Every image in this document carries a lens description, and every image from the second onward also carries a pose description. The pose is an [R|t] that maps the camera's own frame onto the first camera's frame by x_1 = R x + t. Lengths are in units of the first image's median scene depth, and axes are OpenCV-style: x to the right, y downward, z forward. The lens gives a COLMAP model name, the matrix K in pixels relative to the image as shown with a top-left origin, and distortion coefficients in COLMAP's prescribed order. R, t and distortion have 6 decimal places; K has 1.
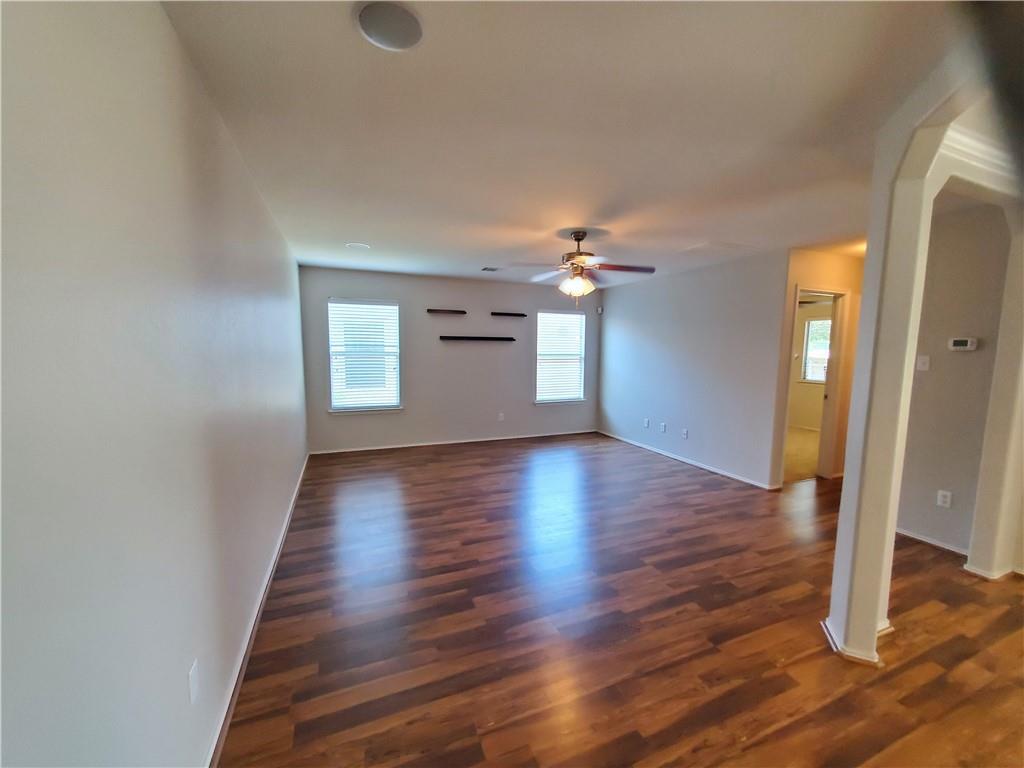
lens RADIAL K [[407.8, 0, 513.1], [0, 407.8, 392.9], [0, 0, 1]] dist [0.012525, -0.008123]
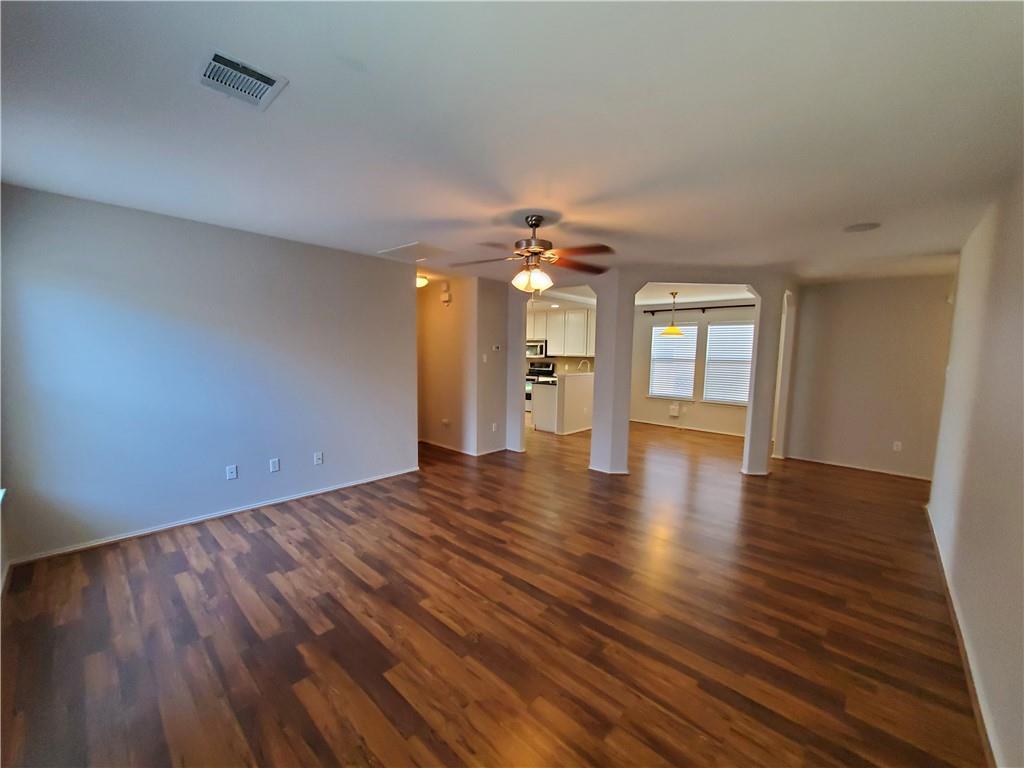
lens RADIAL K [[410.4, 0, 514.1], [0, 410.4, 391.3], [0, 0, 1]] dist [-0.000167, 0.000473]
pose [[-0.420501, -0.102459, 0.901488, -0.525846], [0.078846, 0.985717, 0.148811, -0.138872], [-0.903860, 0.133654, -0.406416, 1.207412]]
